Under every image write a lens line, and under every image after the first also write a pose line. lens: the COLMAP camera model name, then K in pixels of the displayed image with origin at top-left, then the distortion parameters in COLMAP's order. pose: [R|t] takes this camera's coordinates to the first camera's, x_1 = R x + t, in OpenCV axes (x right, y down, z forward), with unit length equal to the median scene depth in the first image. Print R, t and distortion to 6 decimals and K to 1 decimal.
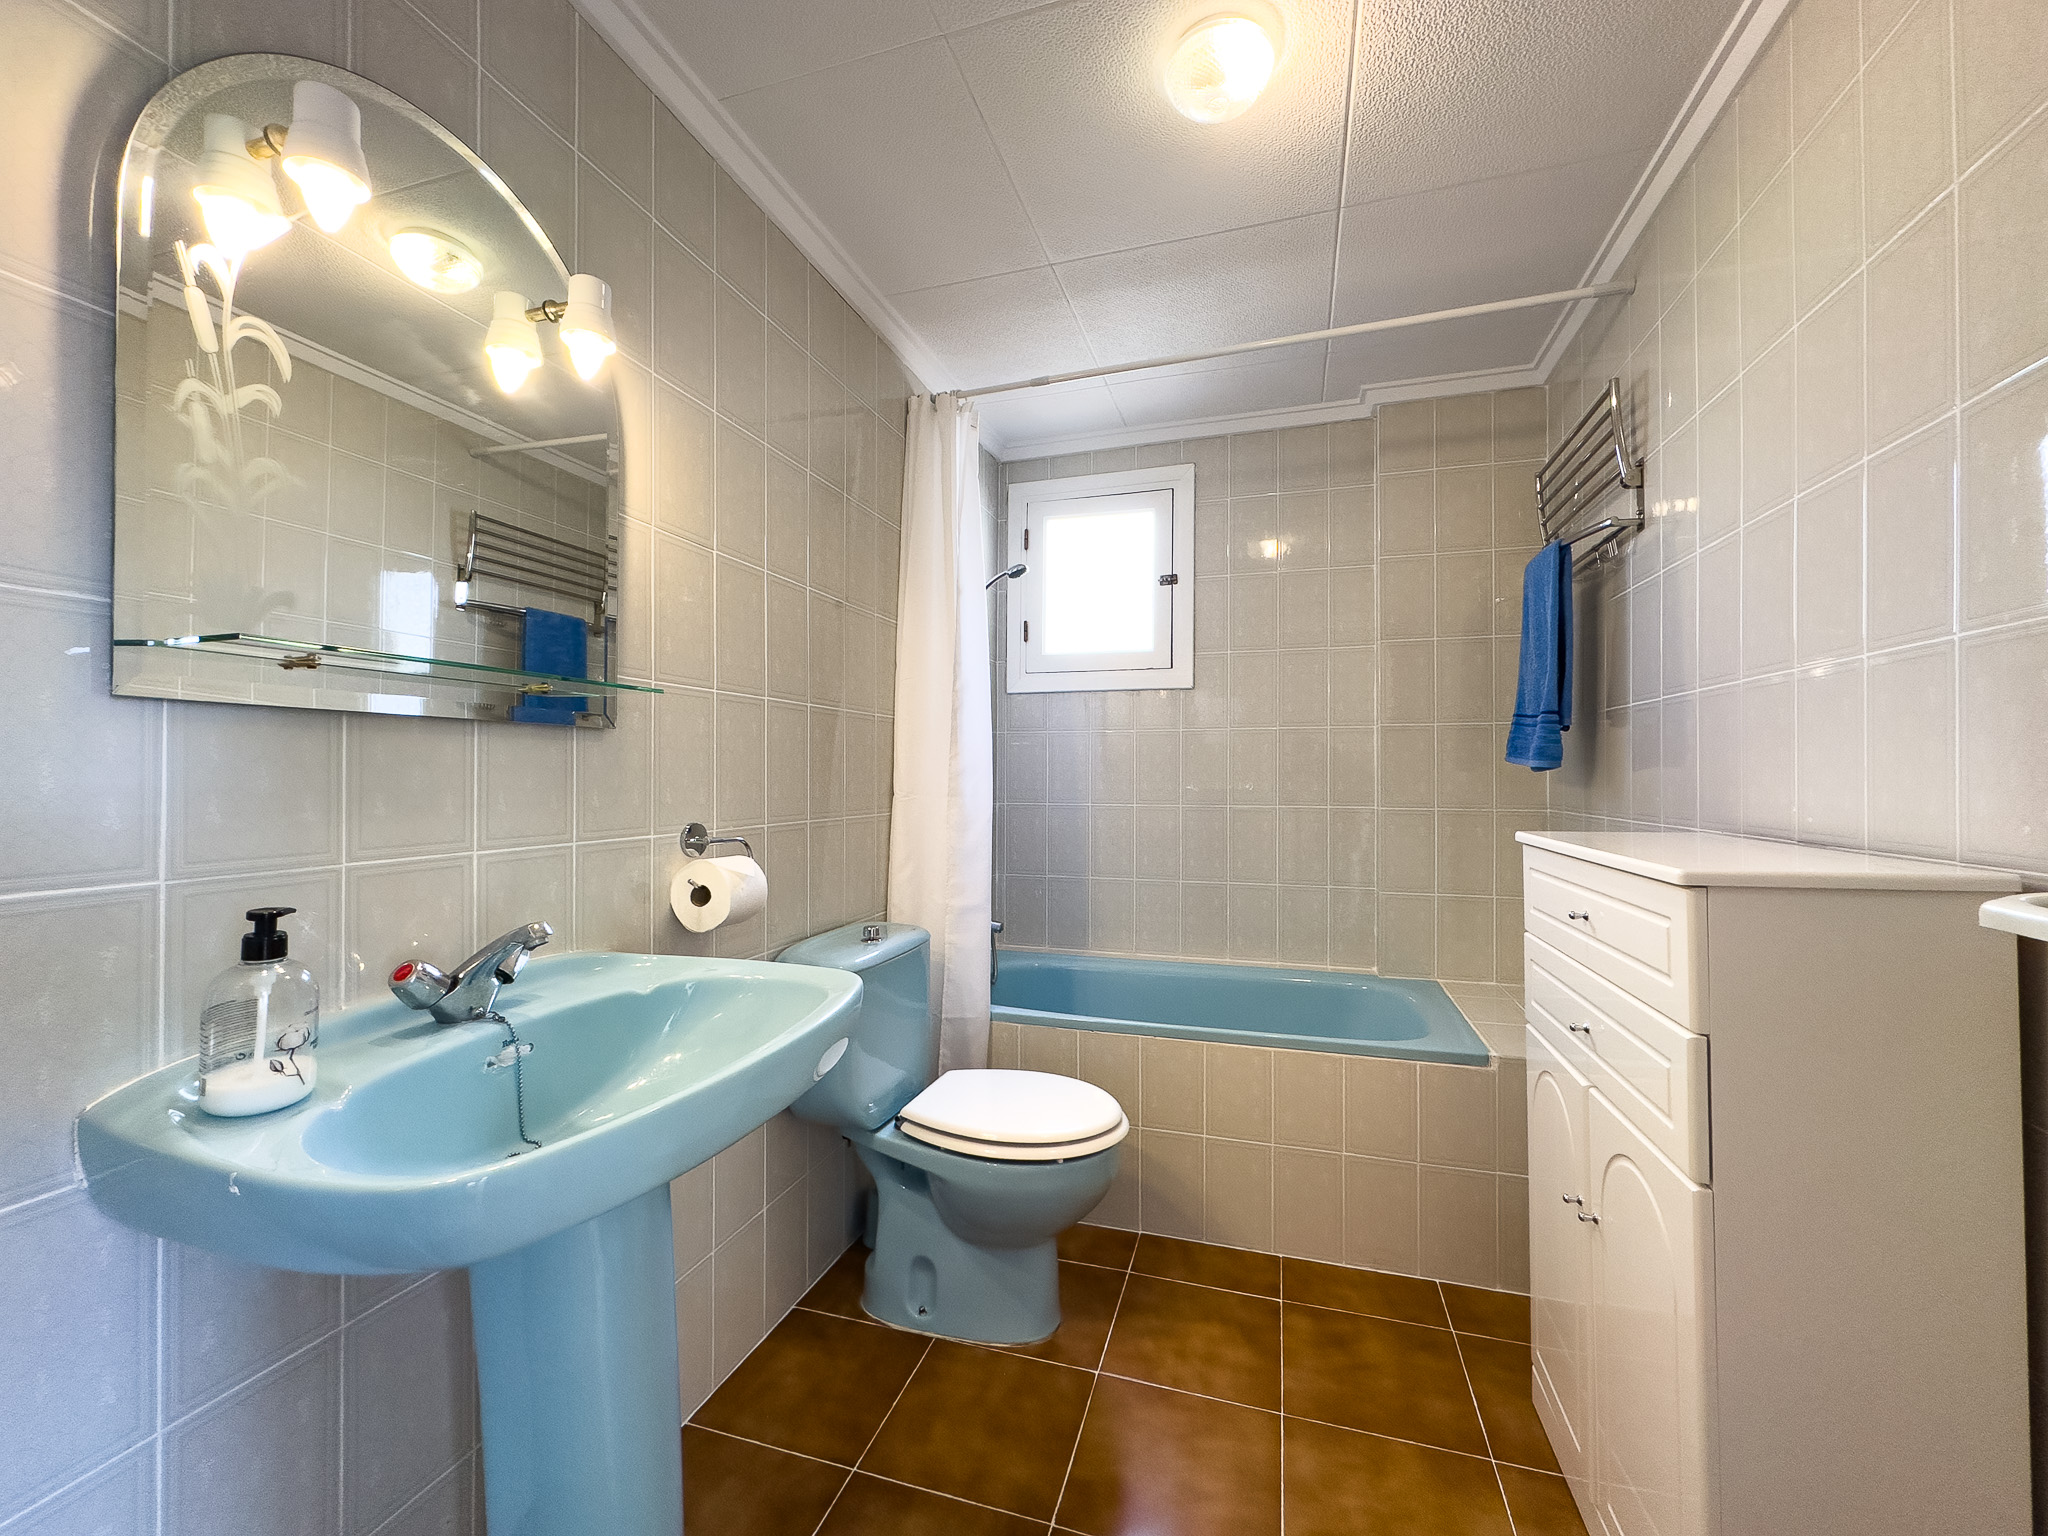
lens RADIAL K [[824.1, 0, 1030.9], [0, 824.1, 767.1], [0, 0, 1]] dist [-0.004222, 0.000570]
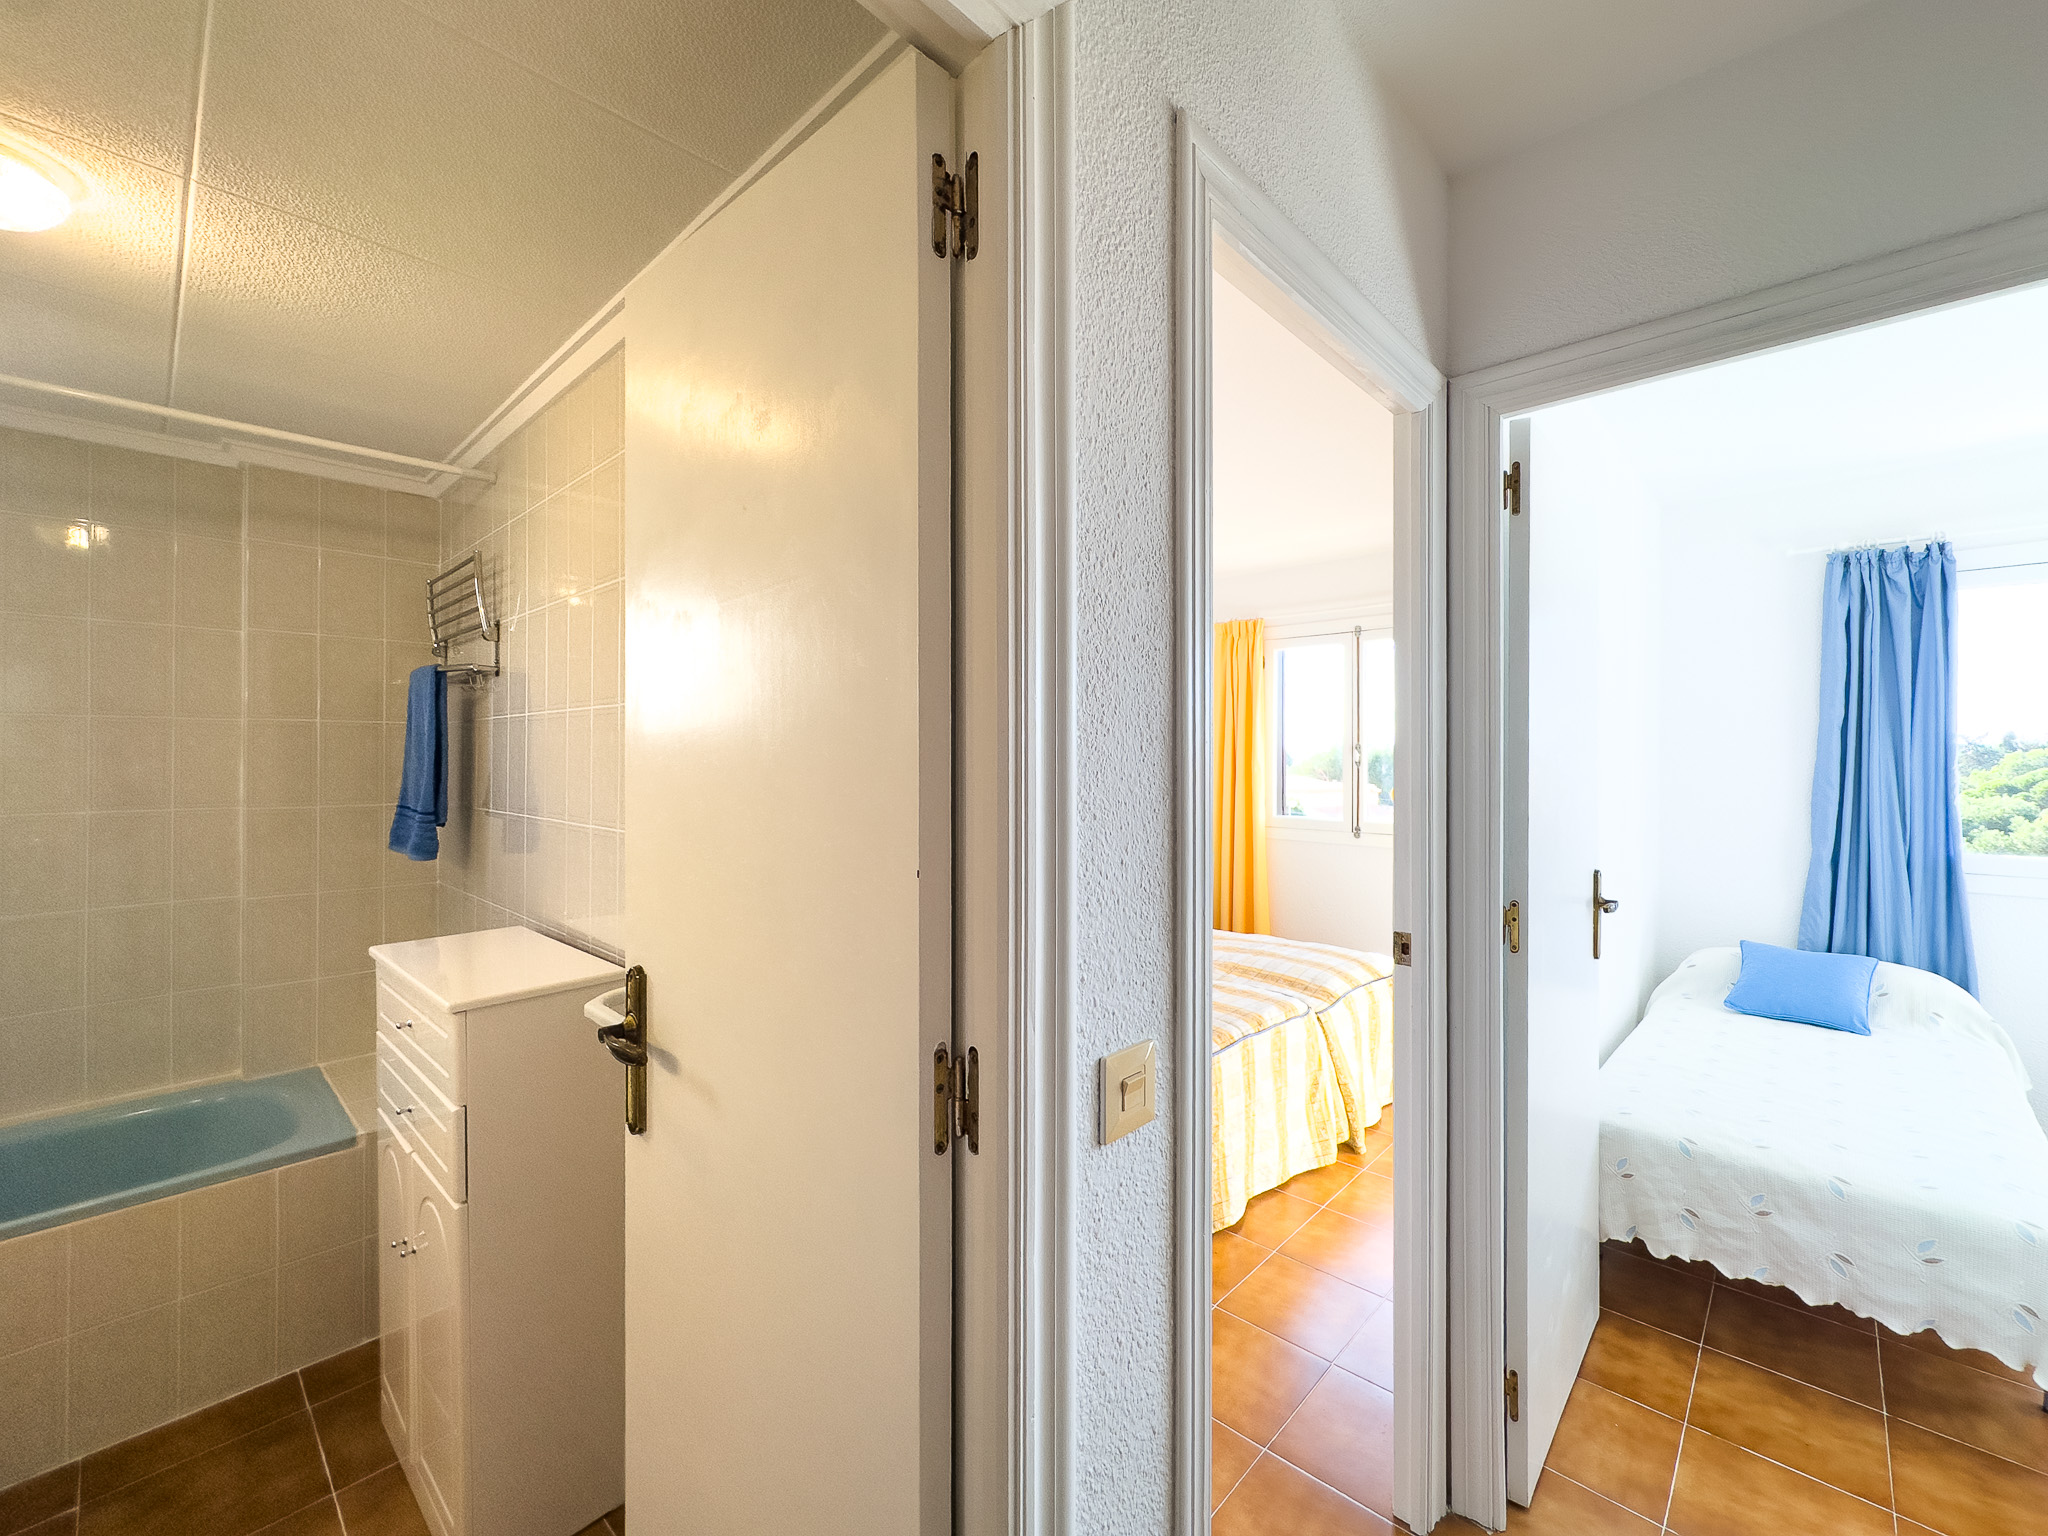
lens RADIAL K [[824.1, 0, 1034.6], [0, 824.1, 769.8], [0, 0, 1]] dist [-0.004222, 0.000570]
pose [[0.416613, 0.006197, 0.909063, -0.062291], [-0.003622, 0.999980, -0.005157, -0.124476], [-0.909077, -0.001144, 0.416627, -0.257313]]
